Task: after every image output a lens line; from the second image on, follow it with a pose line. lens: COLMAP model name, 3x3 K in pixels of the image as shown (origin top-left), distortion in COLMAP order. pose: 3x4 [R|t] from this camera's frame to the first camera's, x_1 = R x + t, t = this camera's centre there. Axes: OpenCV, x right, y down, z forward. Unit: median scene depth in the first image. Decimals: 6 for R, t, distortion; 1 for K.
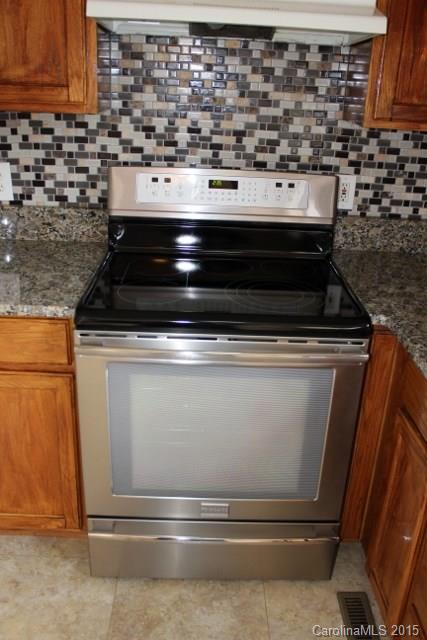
lens RADIAL K [[581.6, 0, 221.6], [0, 581.6, 307.8], [0, 0, 1]] dist [-0.089980, 0.000000]
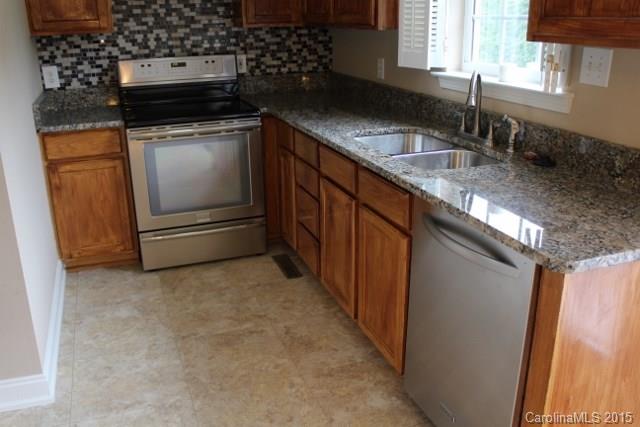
lens RADIAL K [[581.6, 0, 323.6], [0, 581.6, 209.7], [0, 0, 1]] dist [-0.089980, 0.000000]
pose [[0.942366, -0.164967, 0.291089, -0.175370], [0.177602, 0.983950, -0.017339, 0.376690], [-0.283557, 0.068038, 0.956539, -0.926683]]
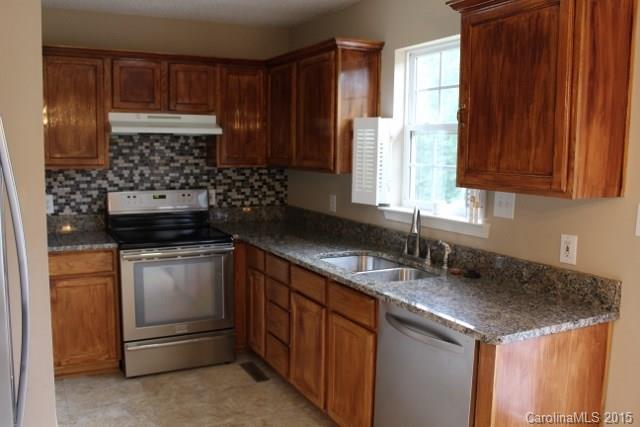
lens RADIAL K [[581.6, 0, 317.4], [0, 581.6, 212.6], [0, 0, 1]] dist [-0.089980, 0.000000]
pose [[0.894187, -0.087263, 0.439106, -0.431549], [0.193488, 0.959814, -0.203274, 0.414613], [-0.403722, 0.266727, 0.875137, -1.178600]]
